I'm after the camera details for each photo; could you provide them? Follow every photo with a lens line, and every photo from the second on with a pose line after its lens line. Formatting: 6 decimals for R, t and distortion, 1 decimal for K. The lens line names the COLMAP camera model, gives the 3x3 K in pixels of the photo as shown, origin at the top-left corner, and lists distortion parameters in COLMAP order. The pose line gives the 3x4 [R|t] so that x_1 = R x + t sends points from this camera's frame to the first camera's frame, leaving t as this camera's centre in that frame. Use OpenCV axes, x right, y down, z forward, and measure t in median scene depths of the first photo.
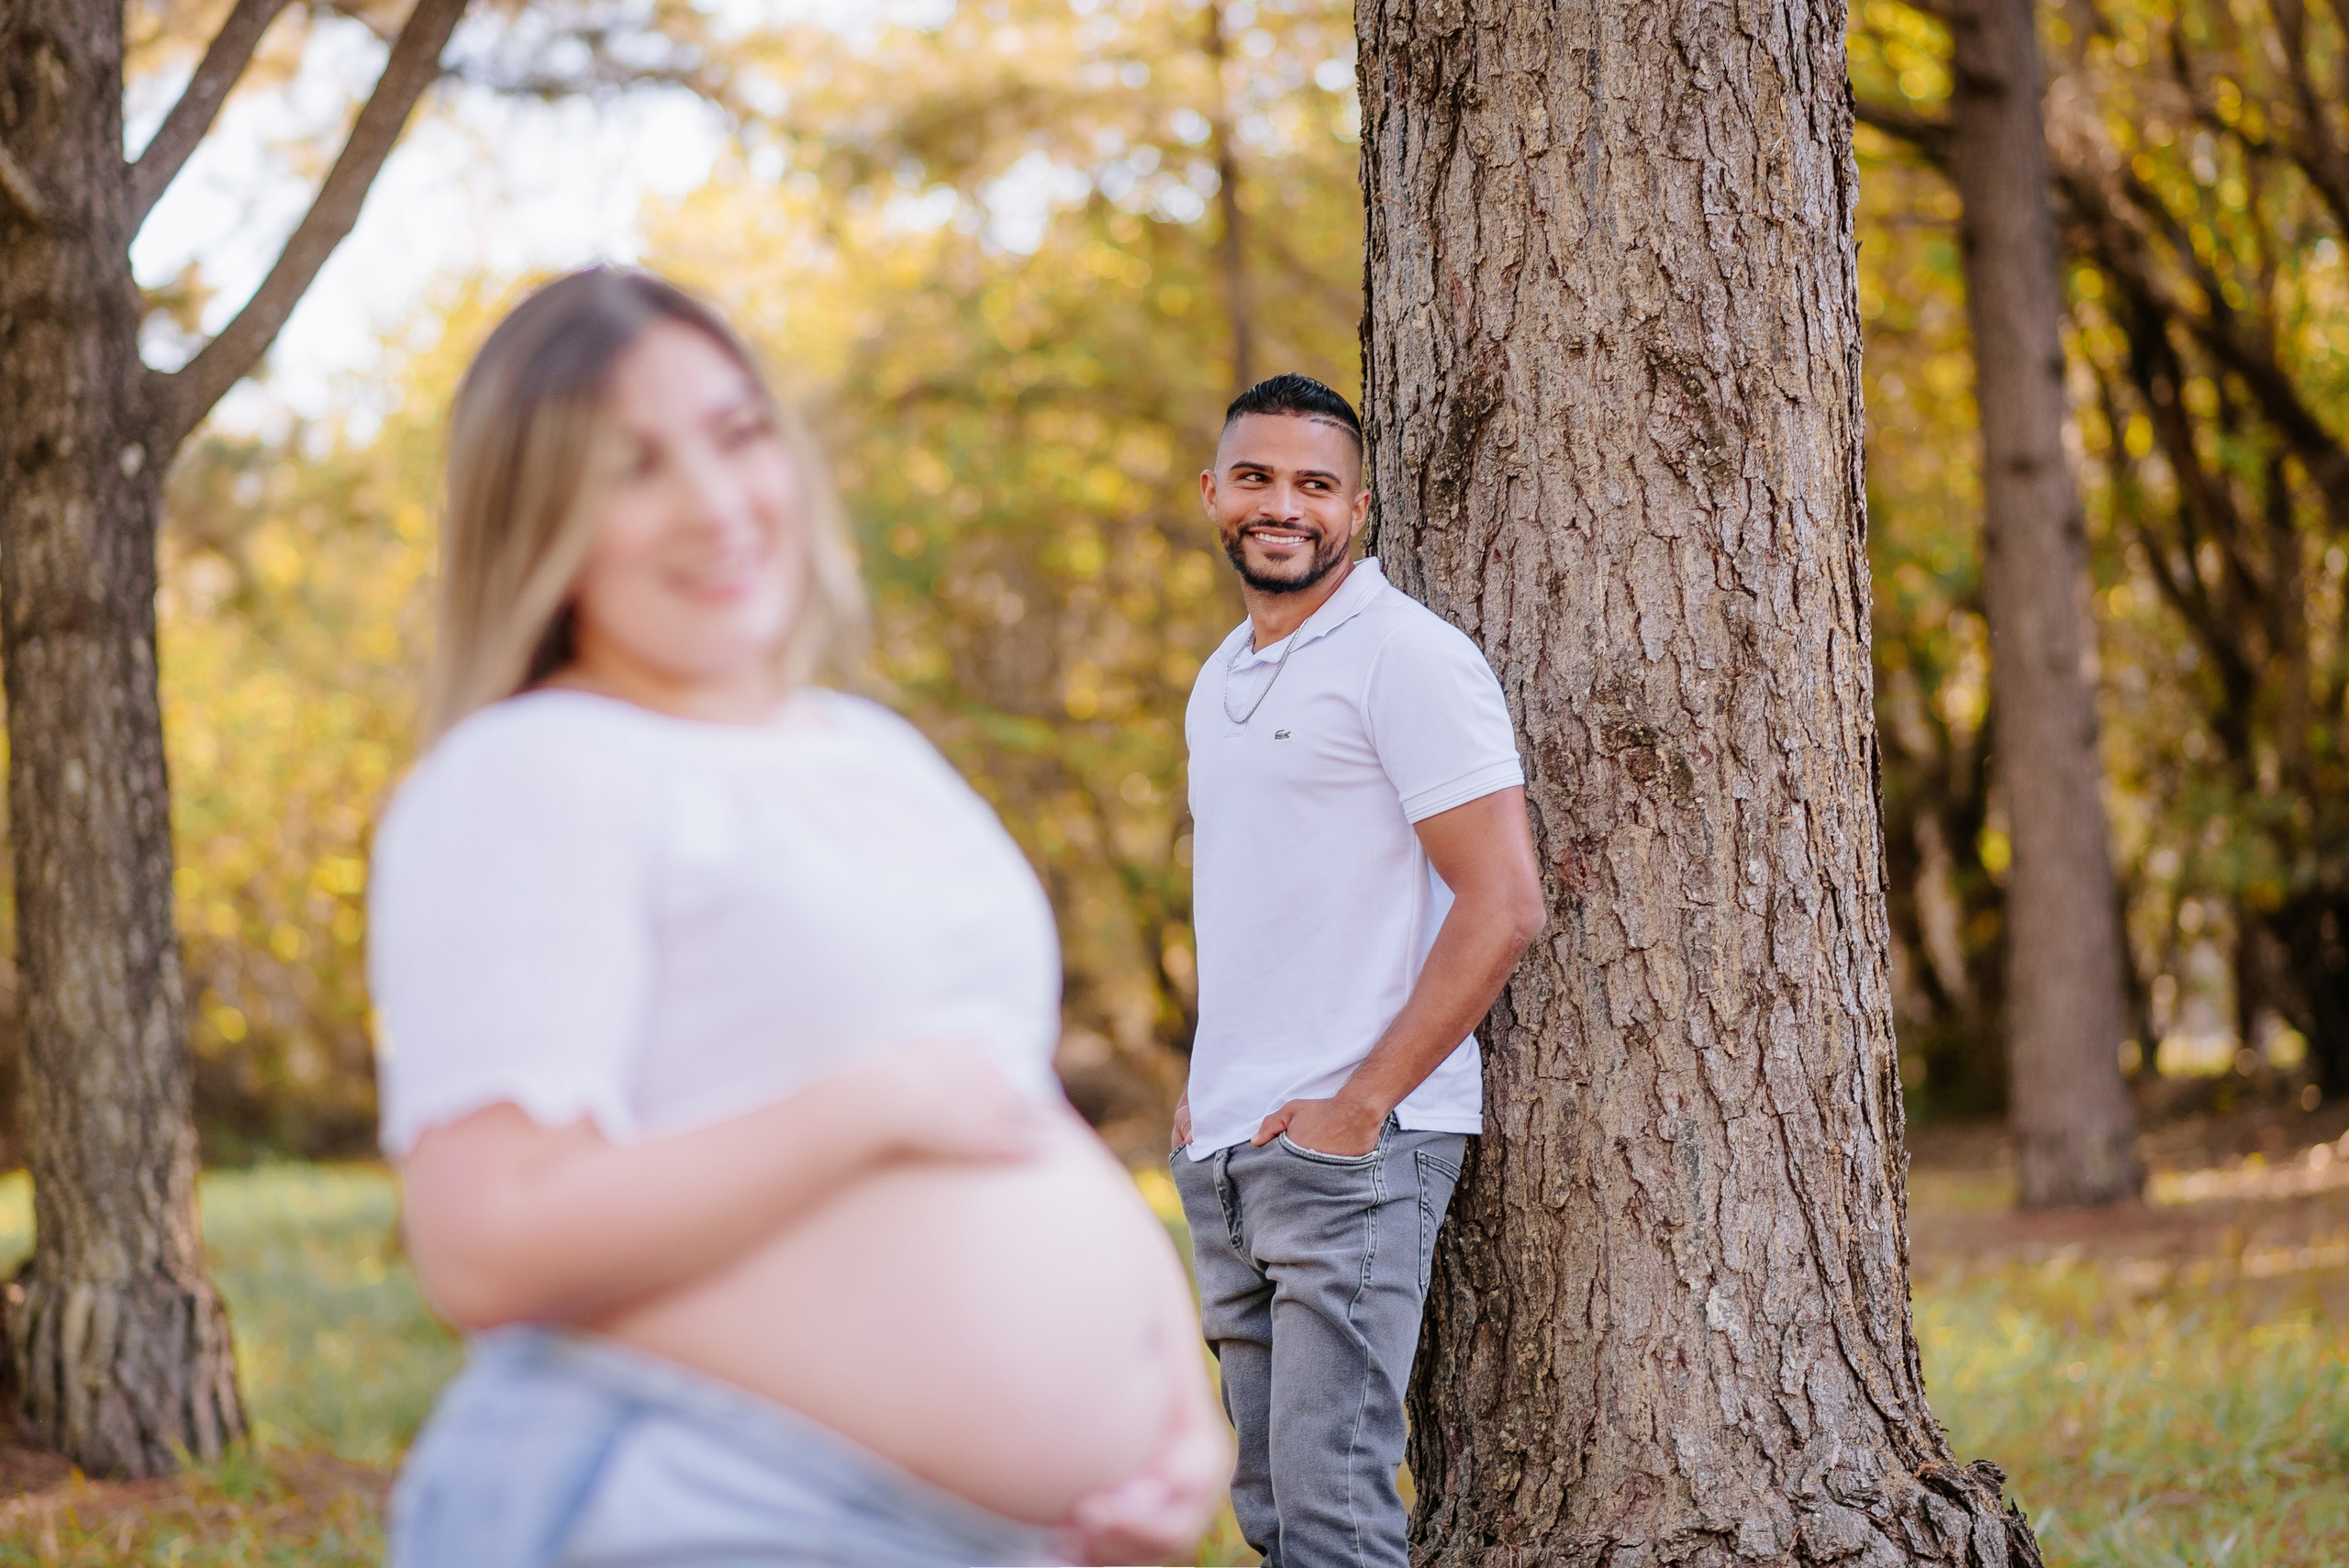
lens RADIAL K [[5789.6, 0, 1174.5], [0, 5789.6, 784.0], [0, 0, 1]] dist [0.000276, -0.139592]
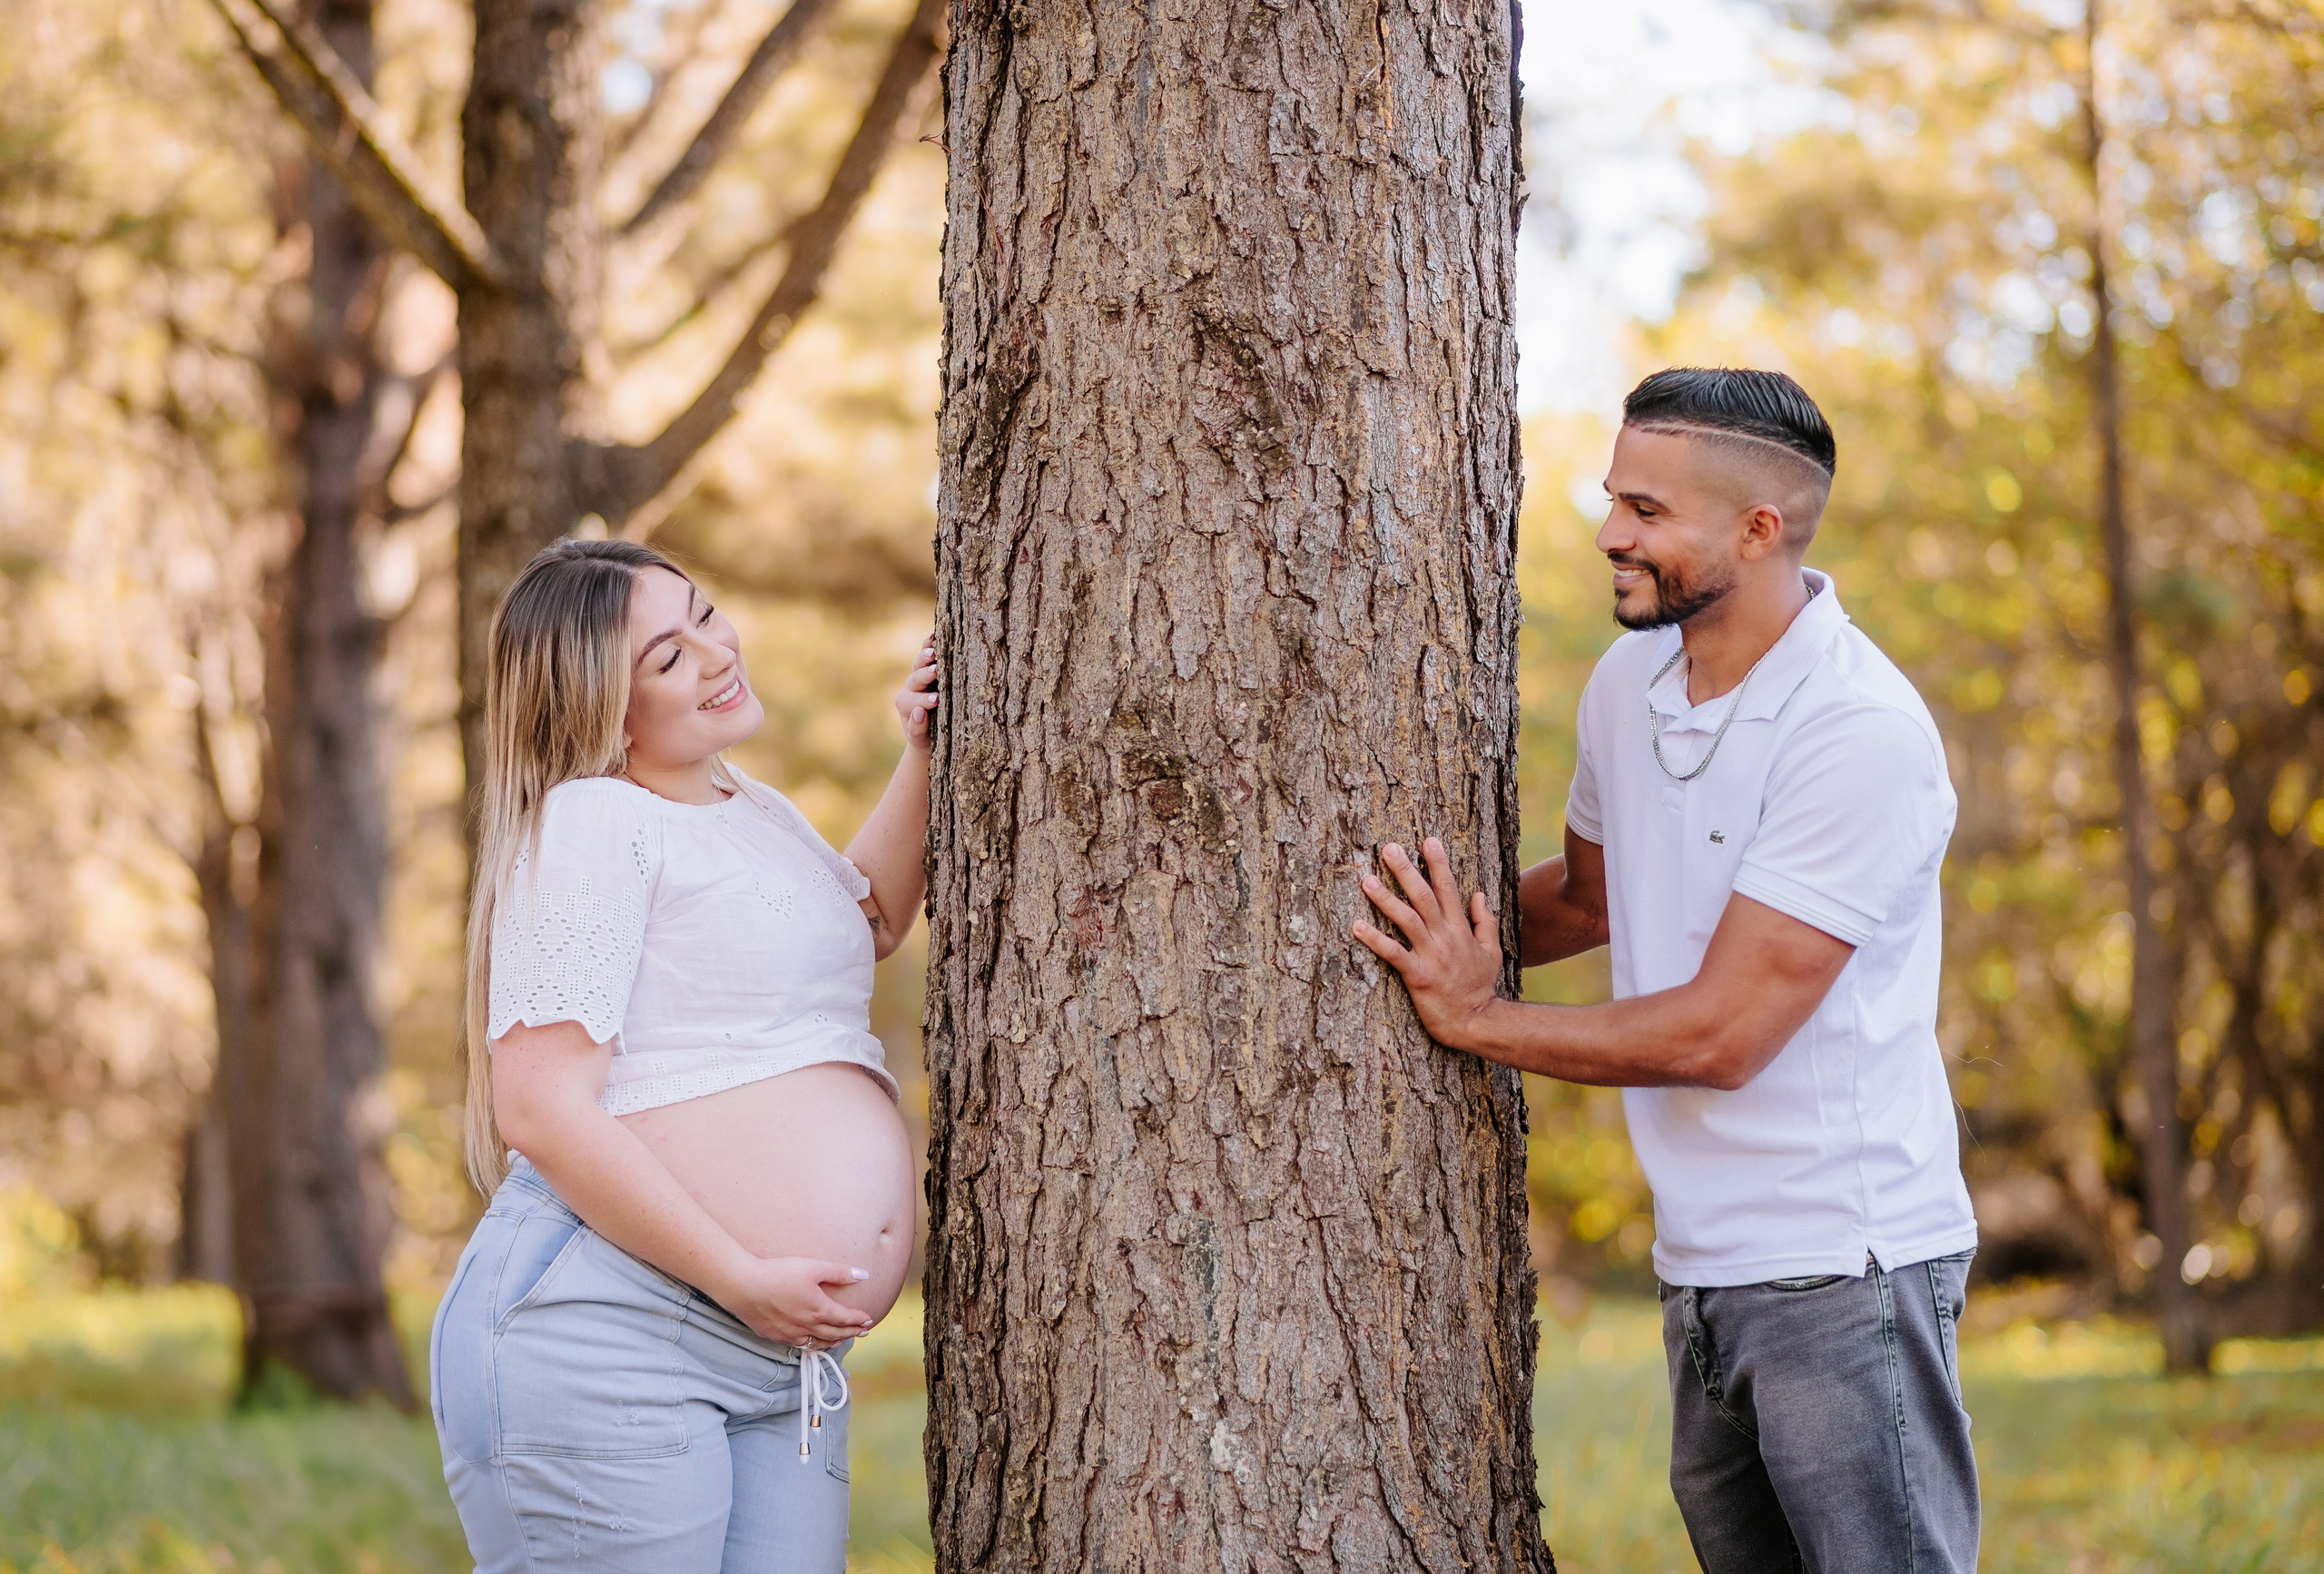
lens RADIAL K [[5820.7, 0, 1167.9], [0, 5820.7, 820.6], [0, 0, 1]] dist [0.041385, -0.855636]
pose [[0.982795, 0.016042, -0.184000, 0.236541], [-0.019261, 0.999691, -0.015722, 0.012987], [0.183691, 0.018996, 0.982800, 0.160819]]
